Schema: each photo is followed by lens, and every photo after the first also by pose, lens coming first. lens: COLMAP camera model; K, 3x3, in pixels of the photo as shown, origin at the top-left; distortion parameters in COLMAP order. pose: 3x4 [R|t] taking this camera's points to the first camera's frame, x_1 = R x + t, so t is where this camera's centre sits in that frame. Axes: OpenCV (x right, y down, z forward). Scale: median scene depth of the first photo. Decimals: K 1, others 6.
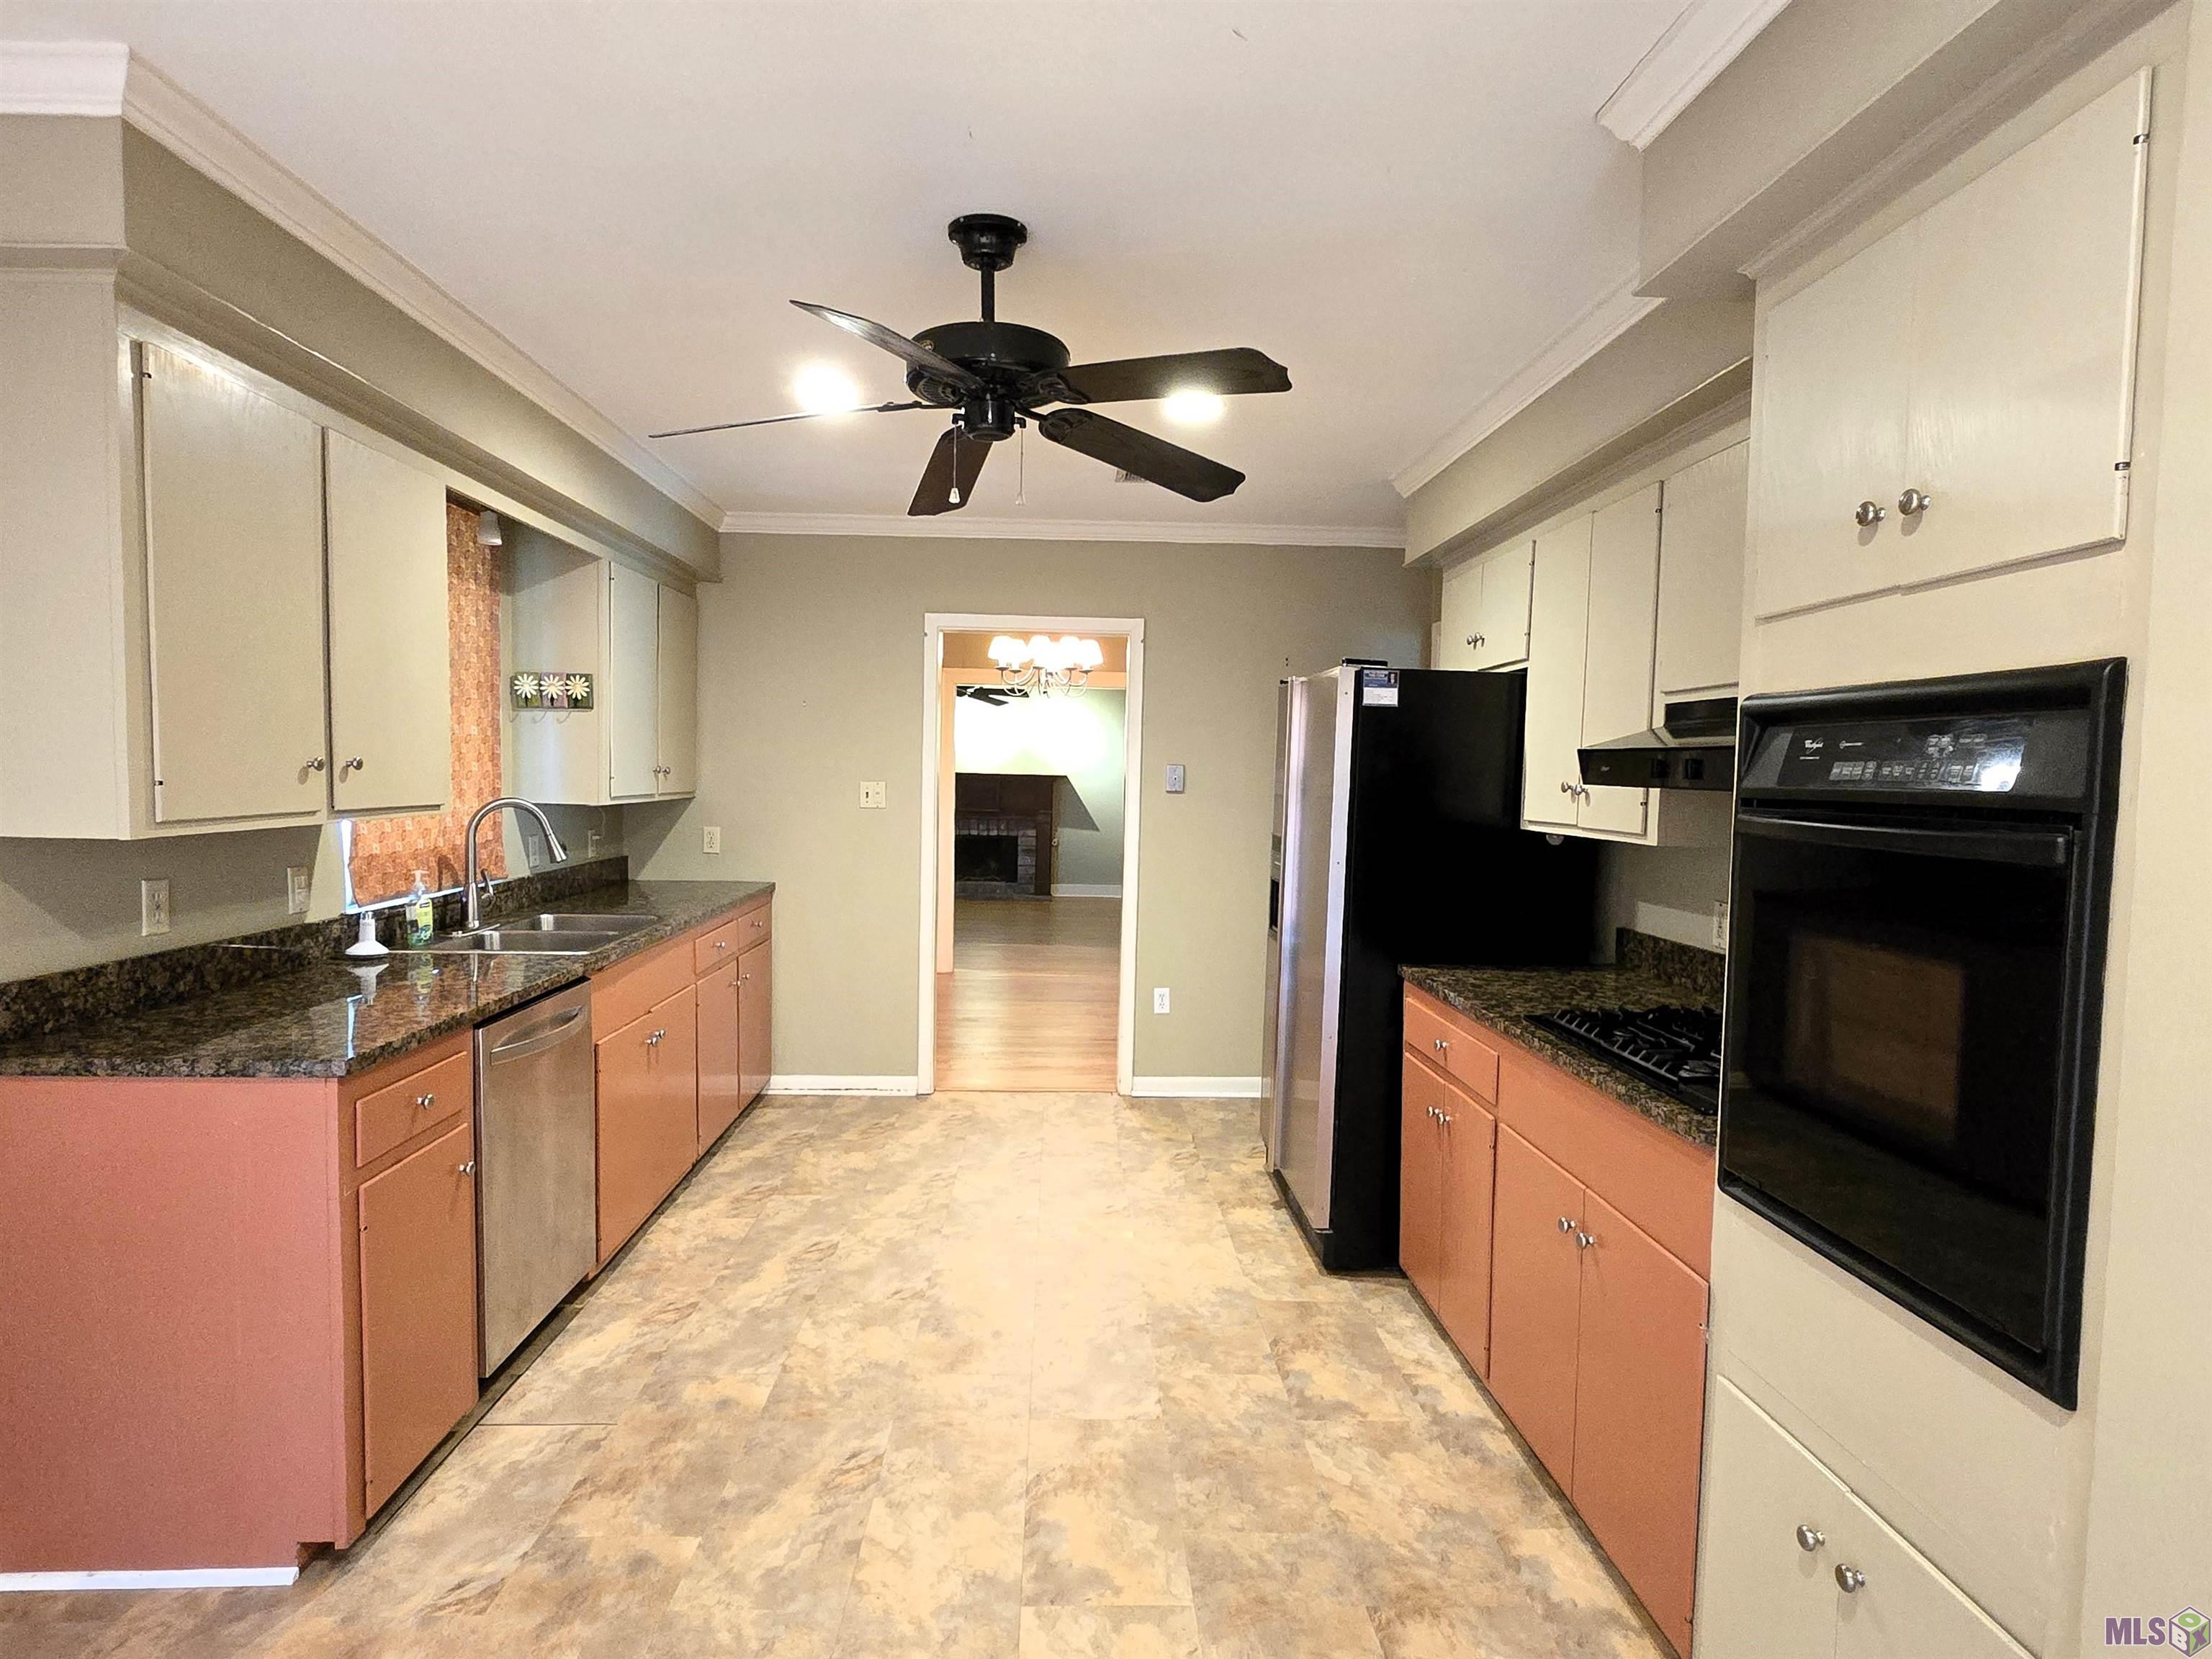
lens RADIAL K [[1199.2, 0, 1103.0], [0, 1199.2, 840.7], [0, 0, 1]] dist [-0.004931, 0.001896]
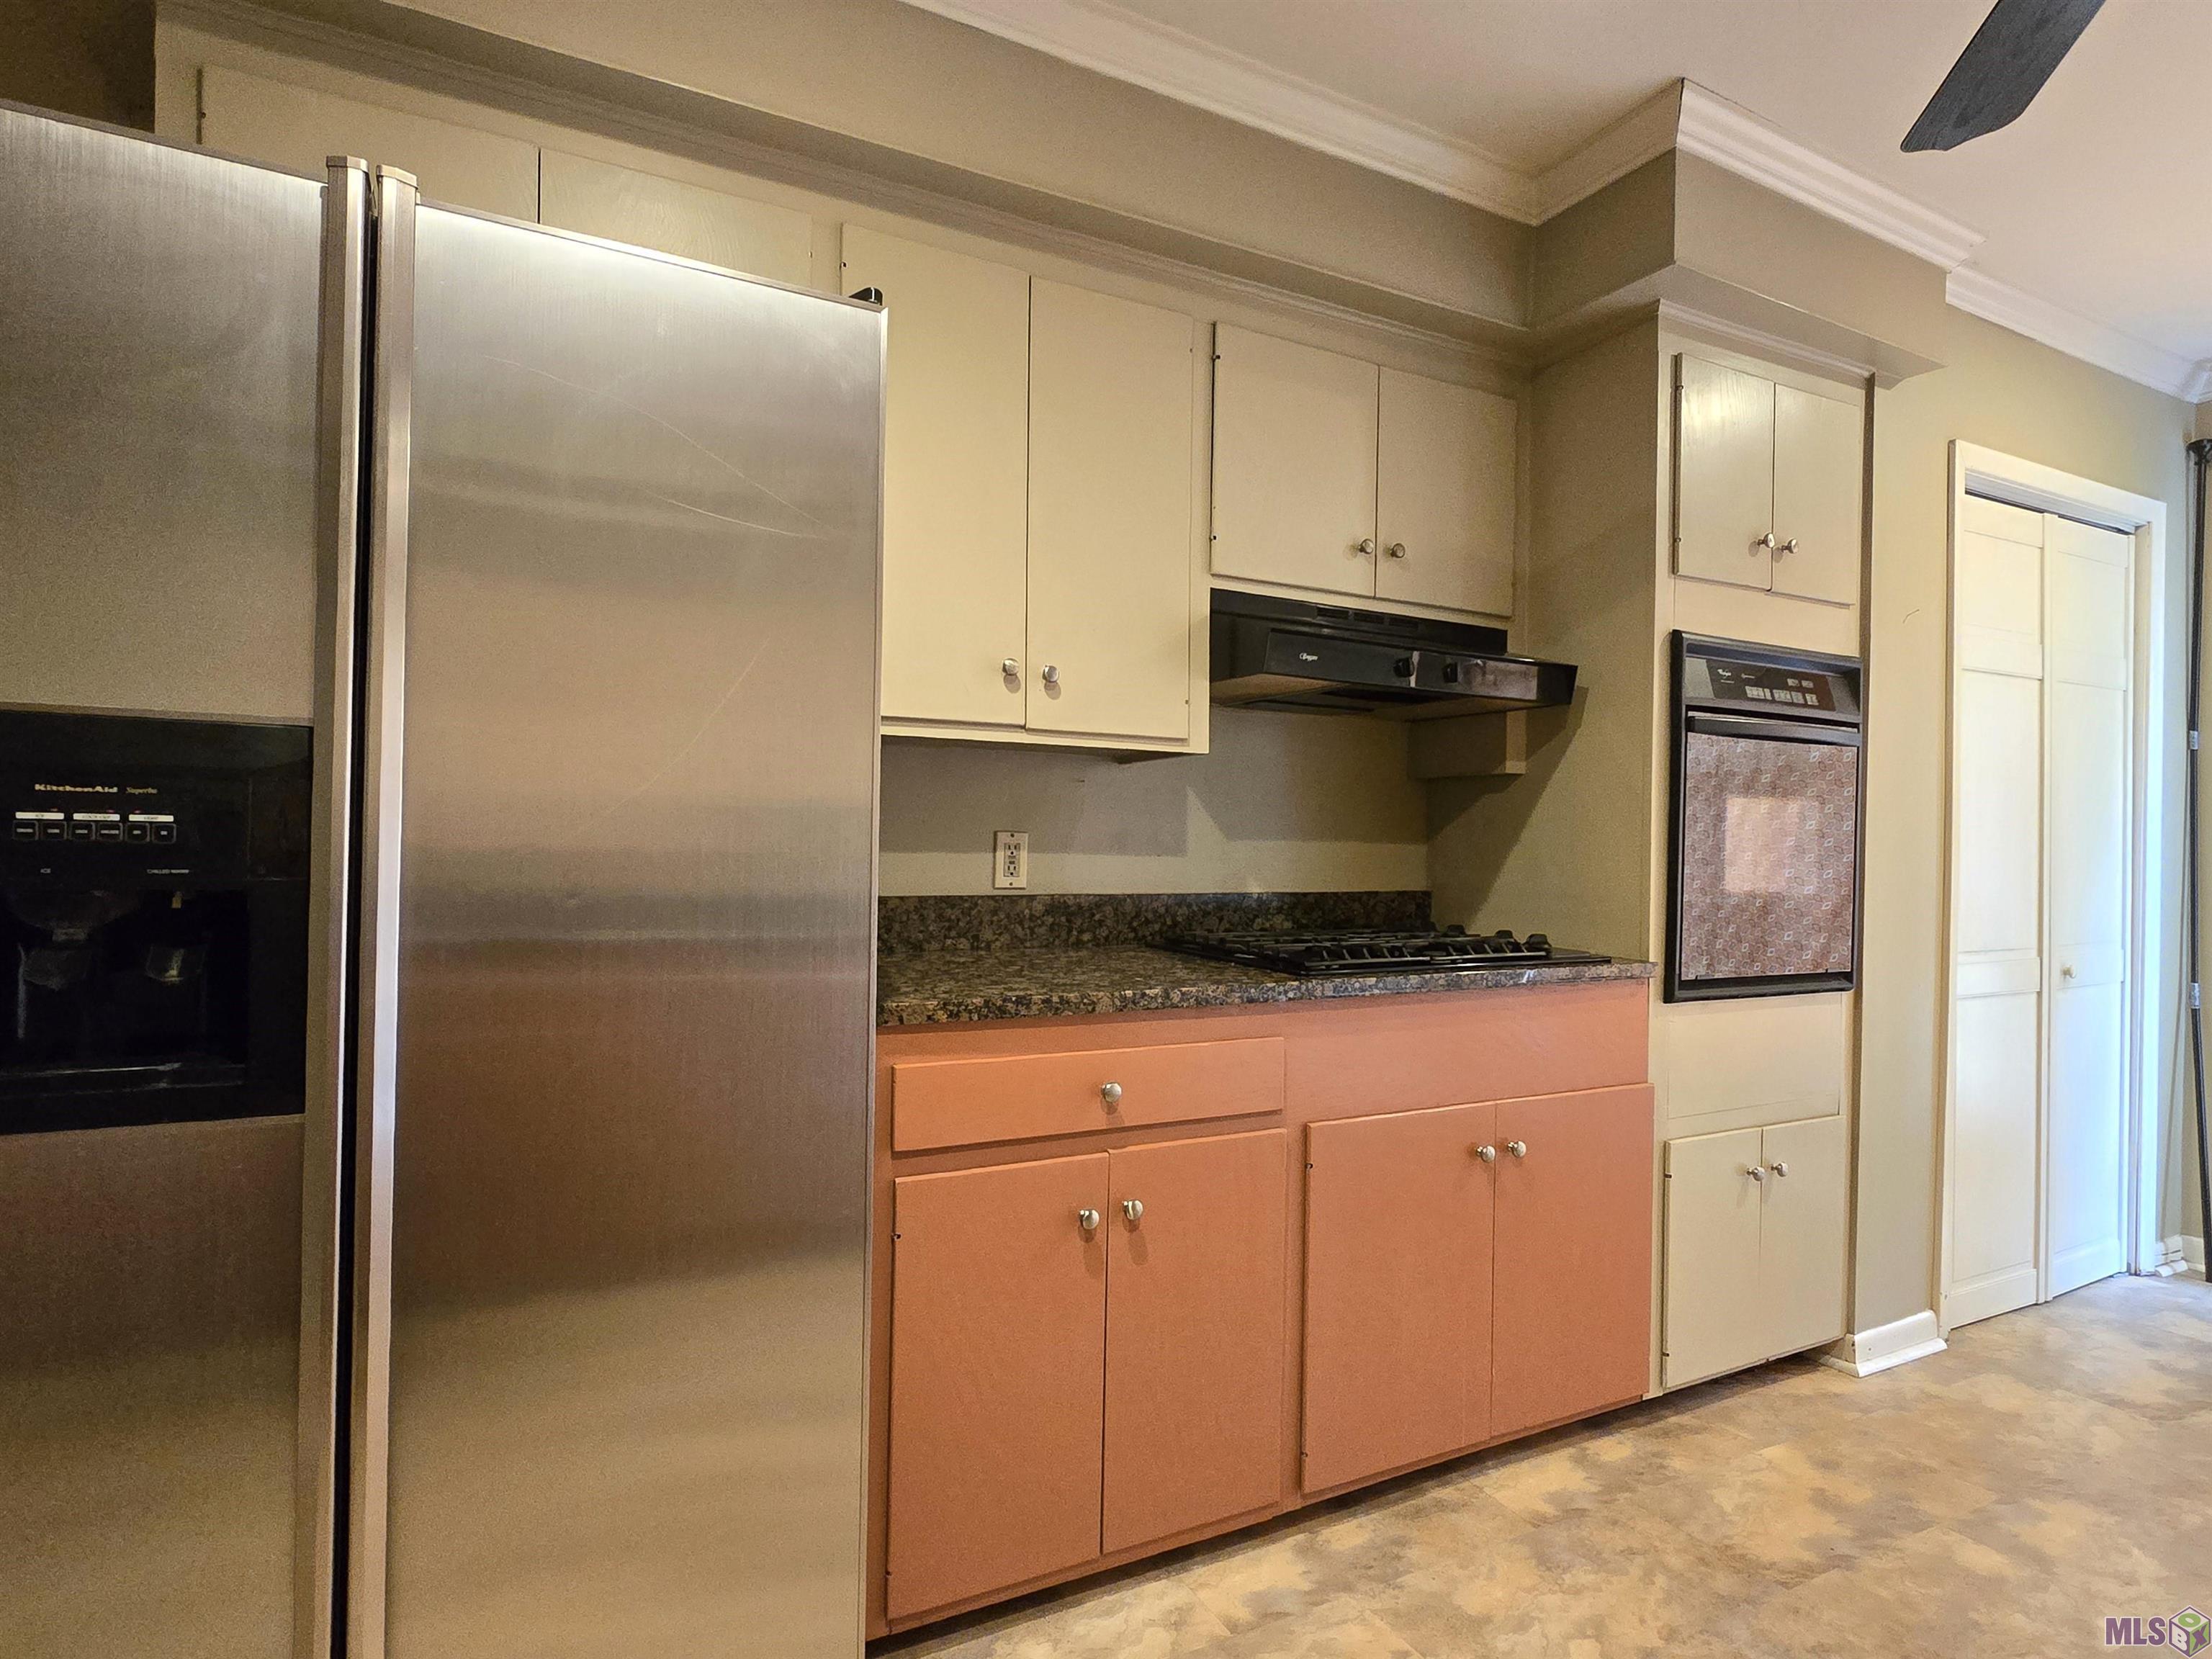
lens RADIAL K [[1199.2, 0, 1111.7], [0, 1199.2, 846.3], [0, 0, 1]] dist [-0.004931, 0.001896]
pose [[-0.432066, -0.026526, 0.901452, -0.242983], [0.029229, 0.998630, 0.043395, 0.027463], [-0.901368, 0.045098, -0.430699, 1.268768]]
